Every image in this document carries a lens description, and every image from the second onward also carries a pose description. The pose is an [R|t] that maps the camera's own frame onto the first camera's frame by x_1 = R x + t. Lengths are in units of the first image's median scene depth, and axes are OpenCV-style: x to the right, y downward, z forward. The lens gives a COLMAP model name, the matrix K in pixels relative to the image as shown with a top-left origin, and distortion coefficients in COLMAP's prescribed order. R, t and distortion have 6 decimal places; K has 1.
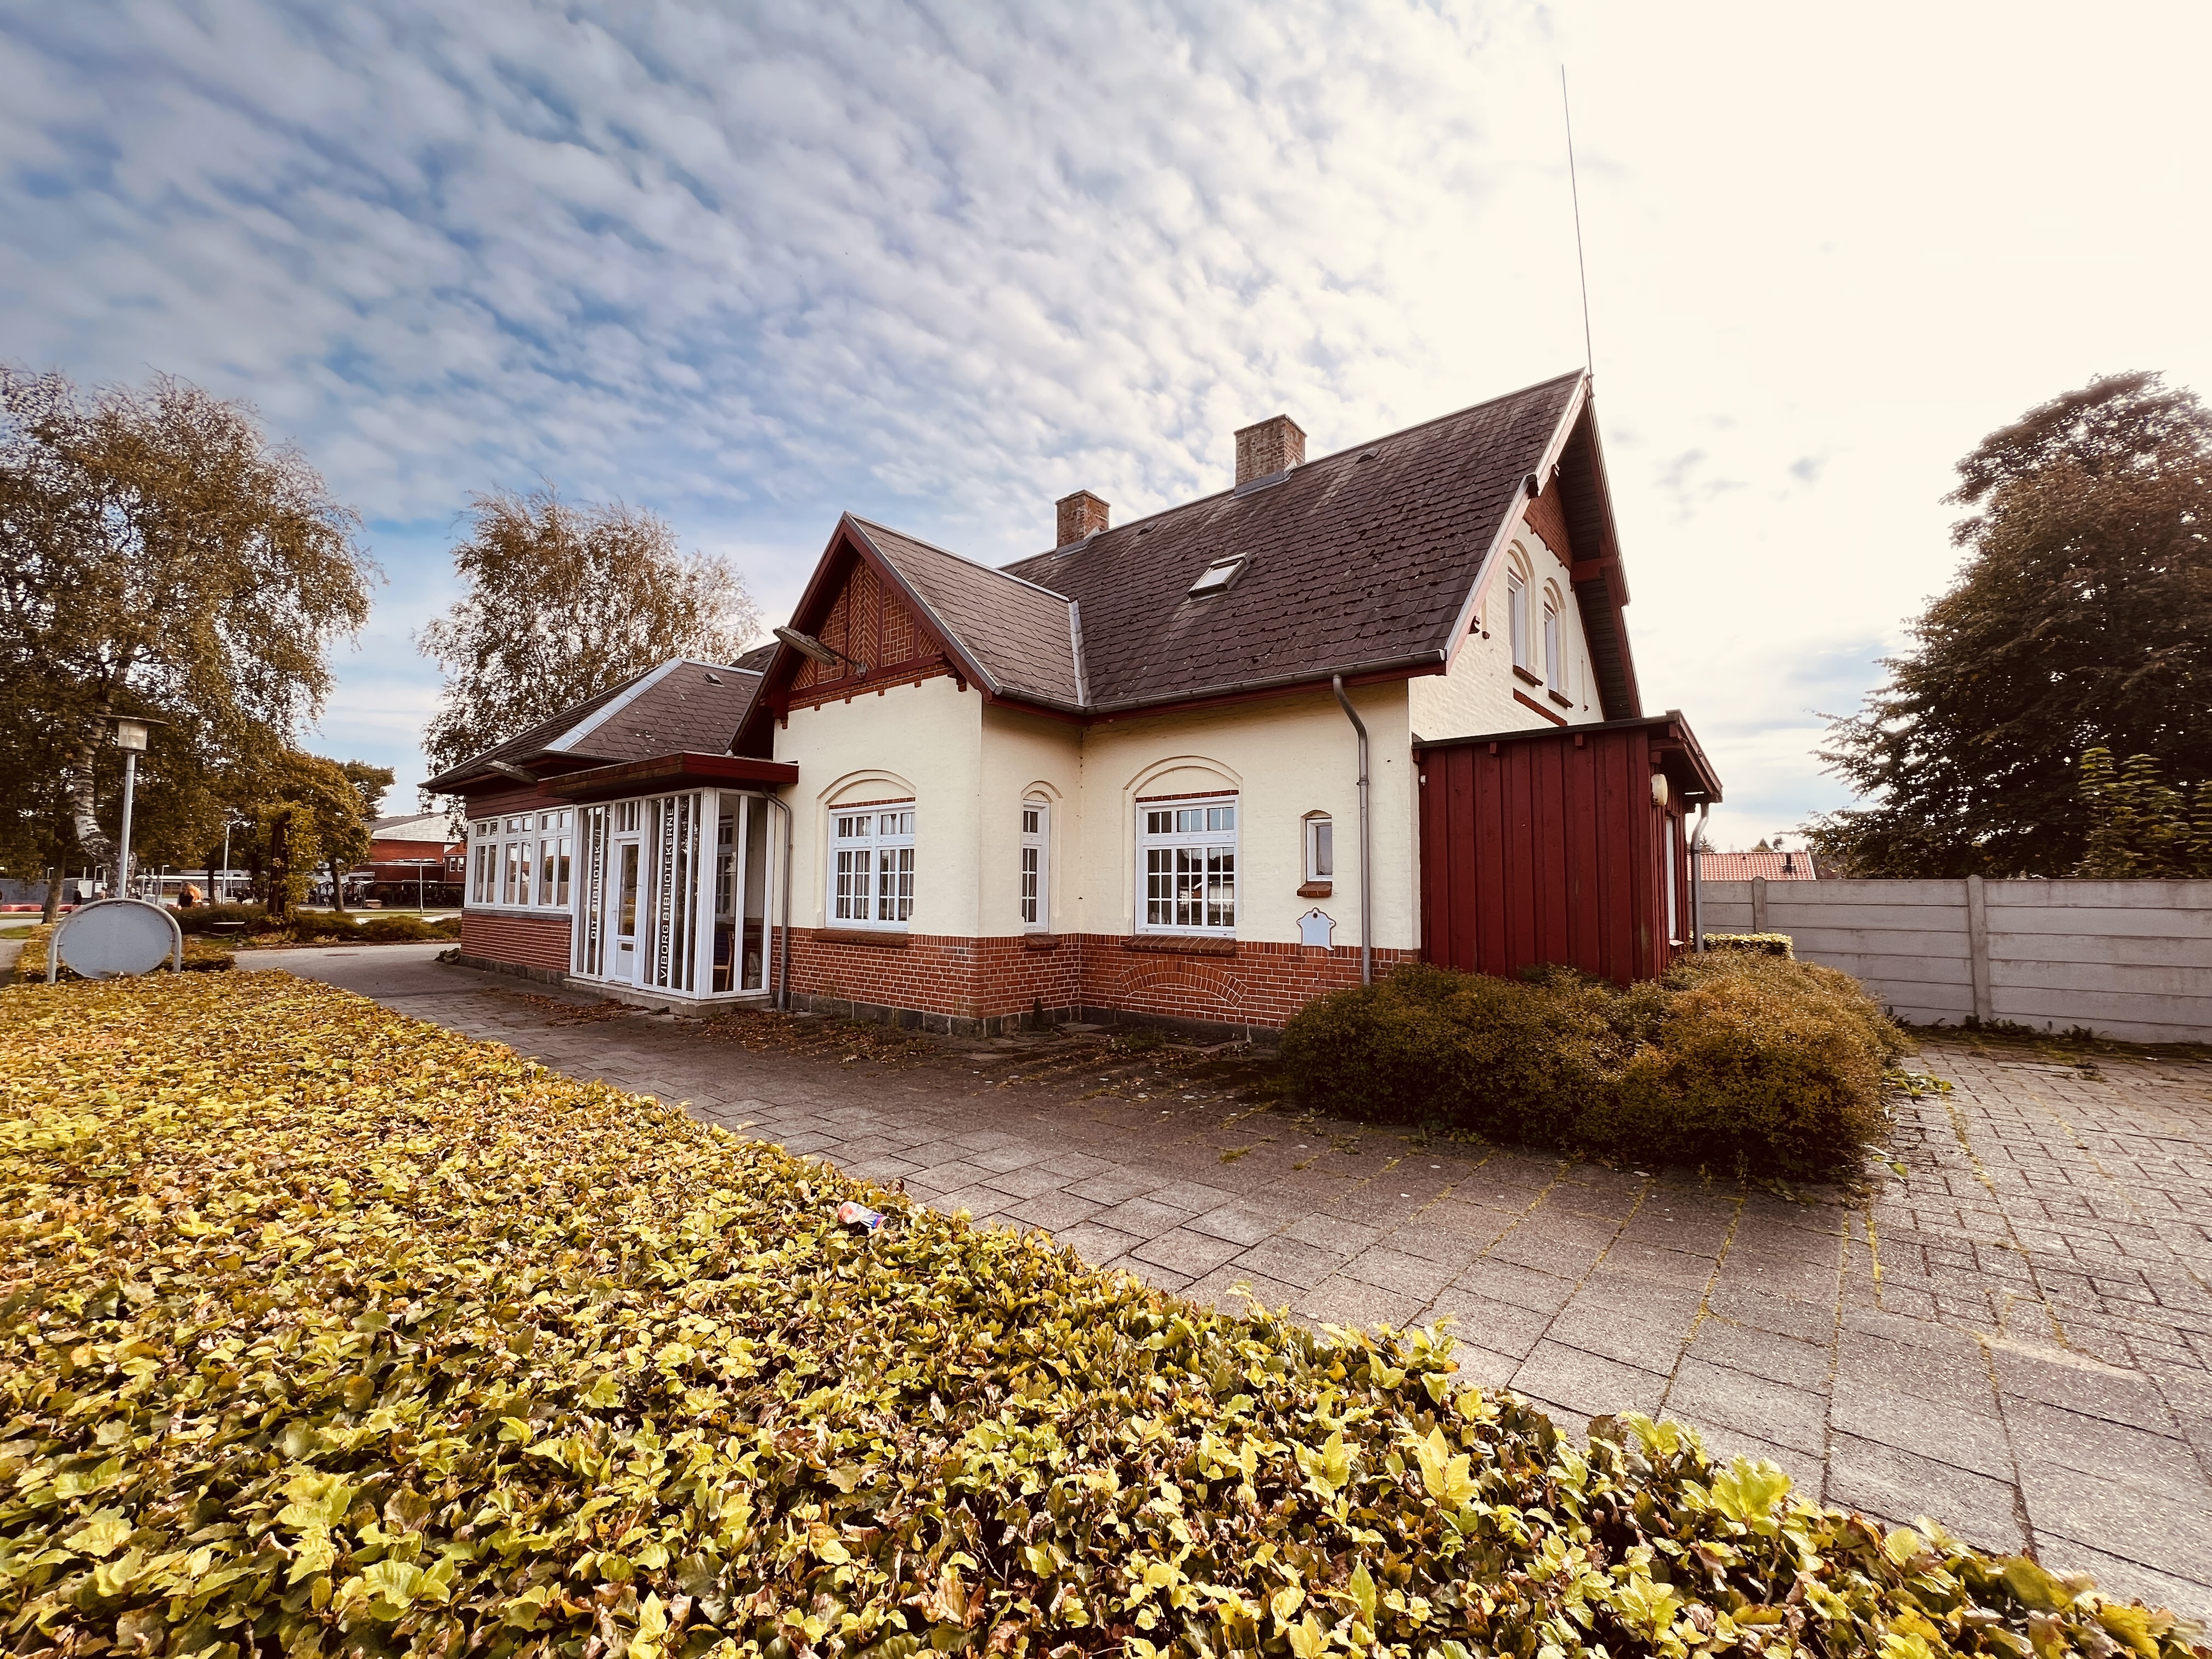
lens RADIAL K [[885.9, 0, 1112.5], [0, 885.9, 825.2], [0, 0, 1]] dist [-0.000389, 0.000202]
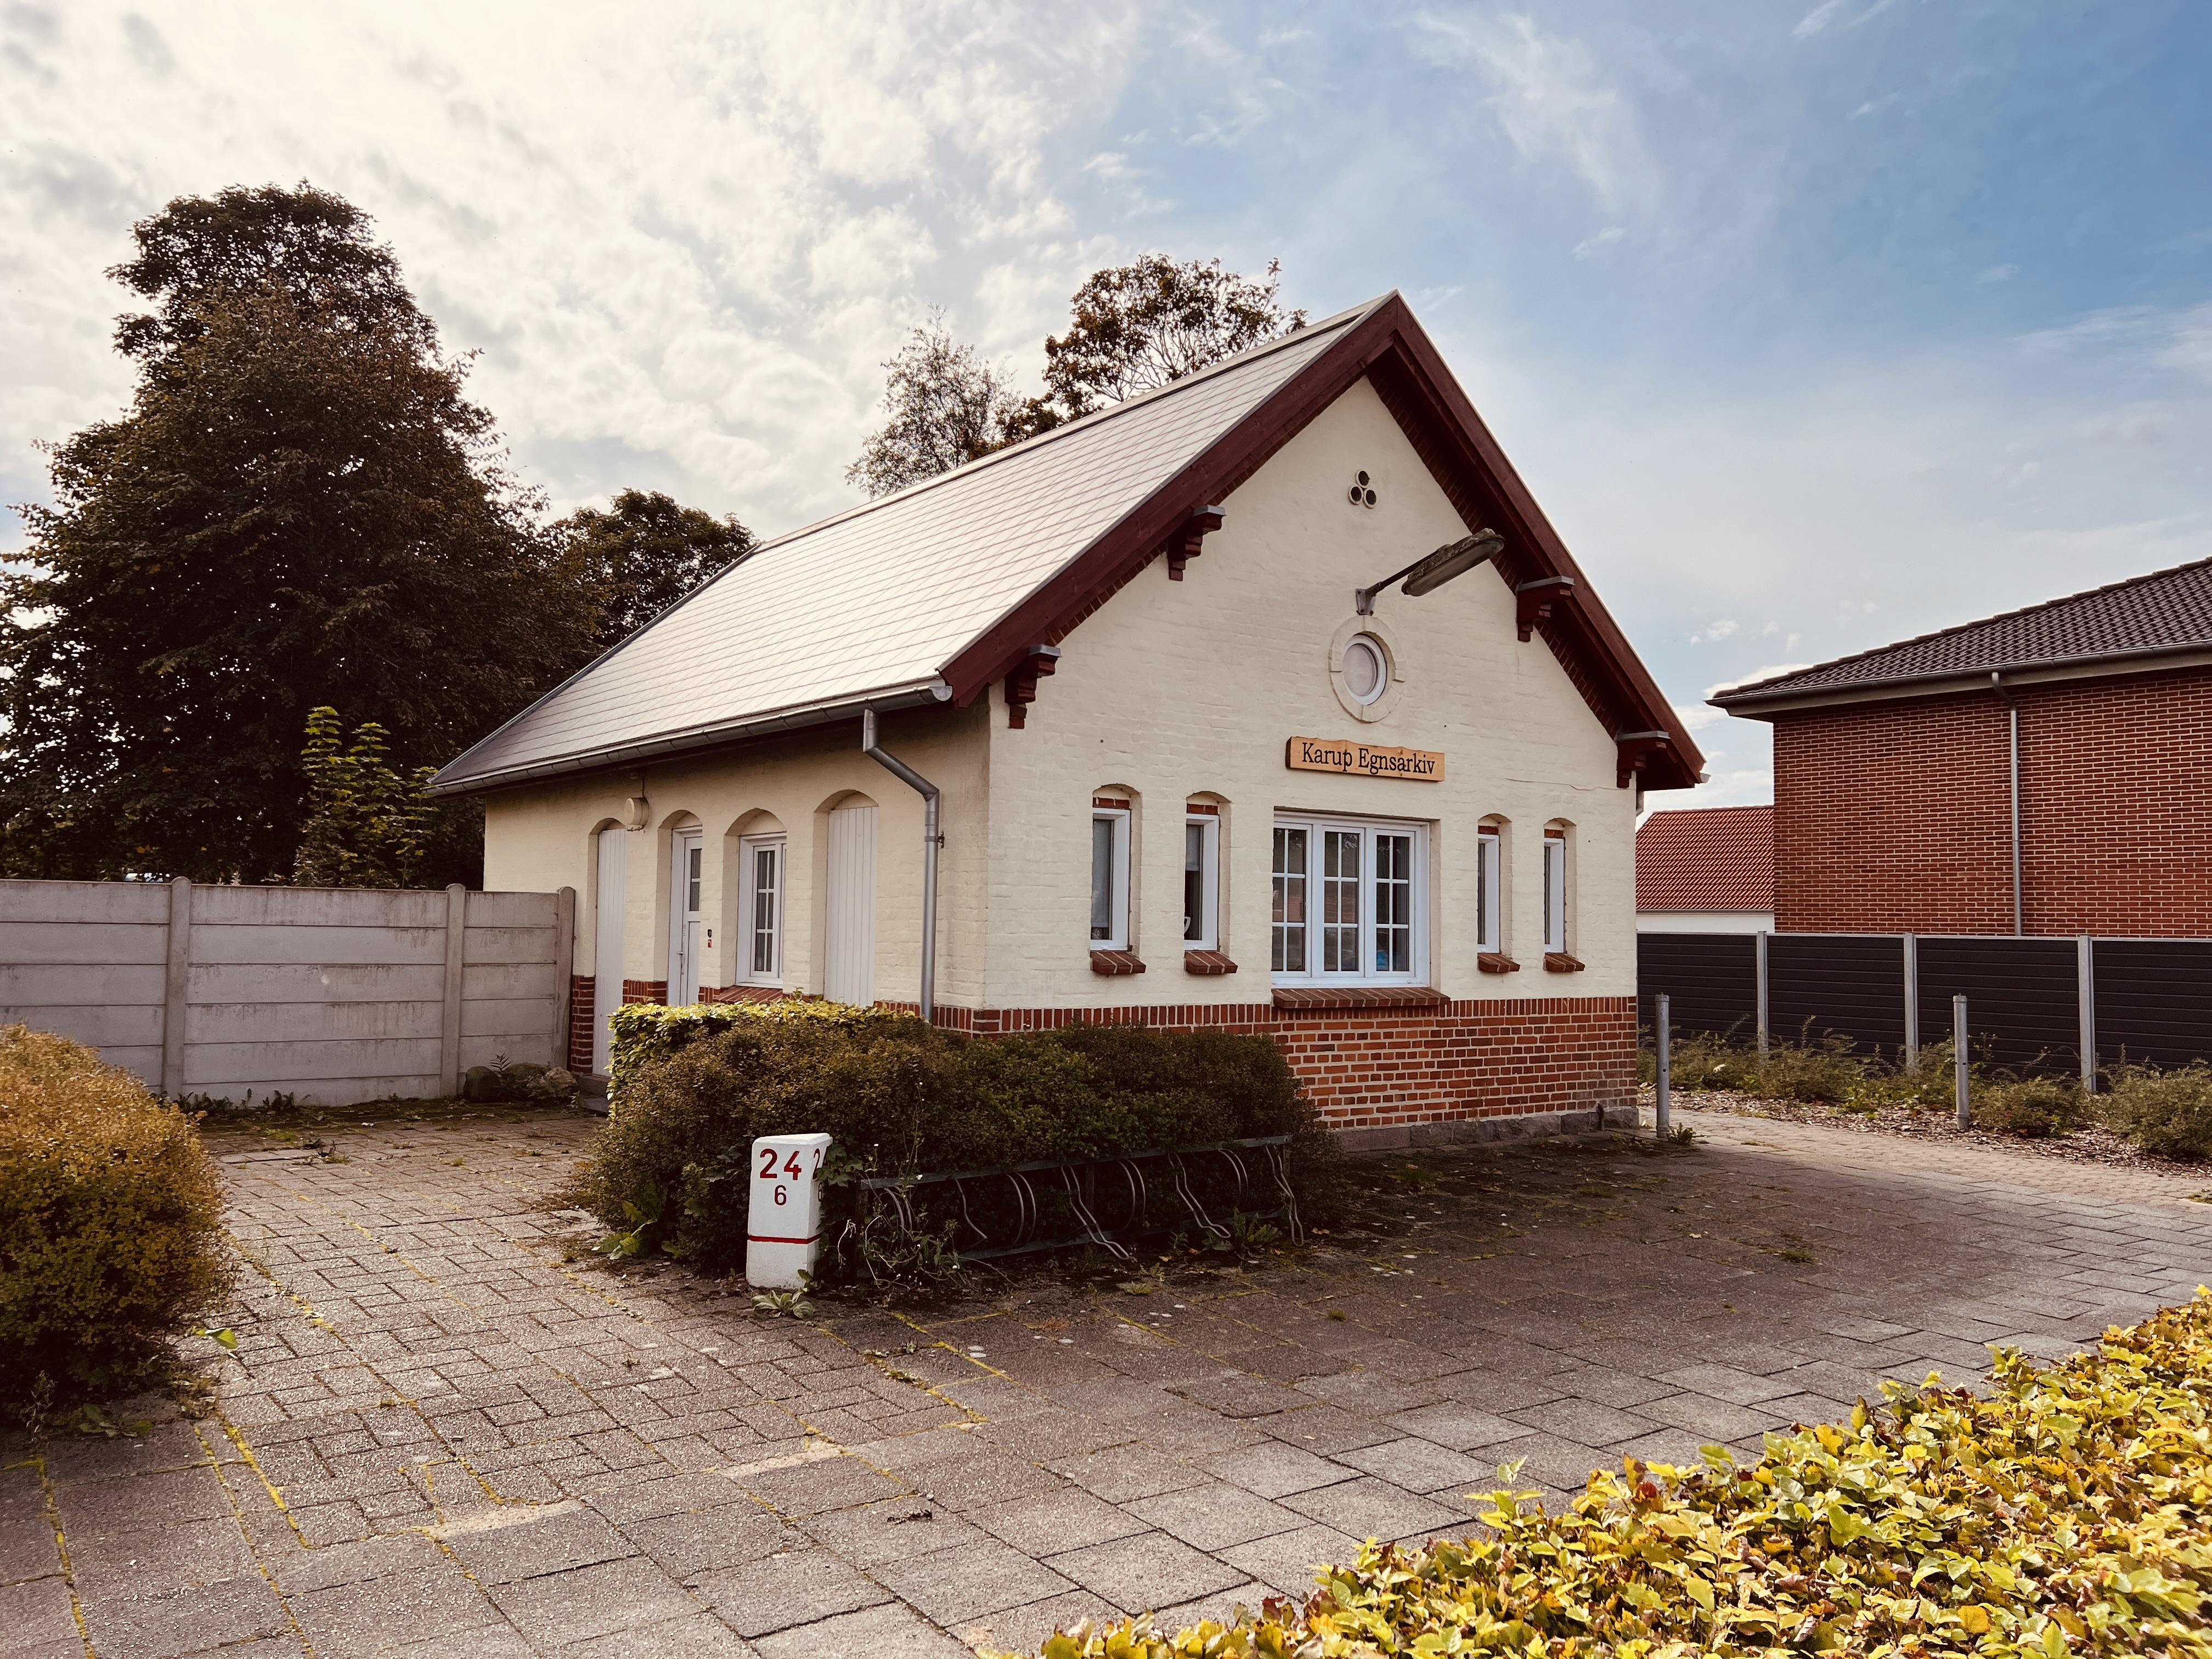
lens RADIAL K [[1653.9, 0, 1062.4], [0, 1653.9, 822.0], [0, 0, 1]] dist [0.128068, -0.137874]
pose [[0.241881, 0.056513, 0.968659, -0.081405], [-0.088339, 0.995439, -0.036017, 0.003607], [-0.966276, -0.076859, 0.245770, 0.066919]]
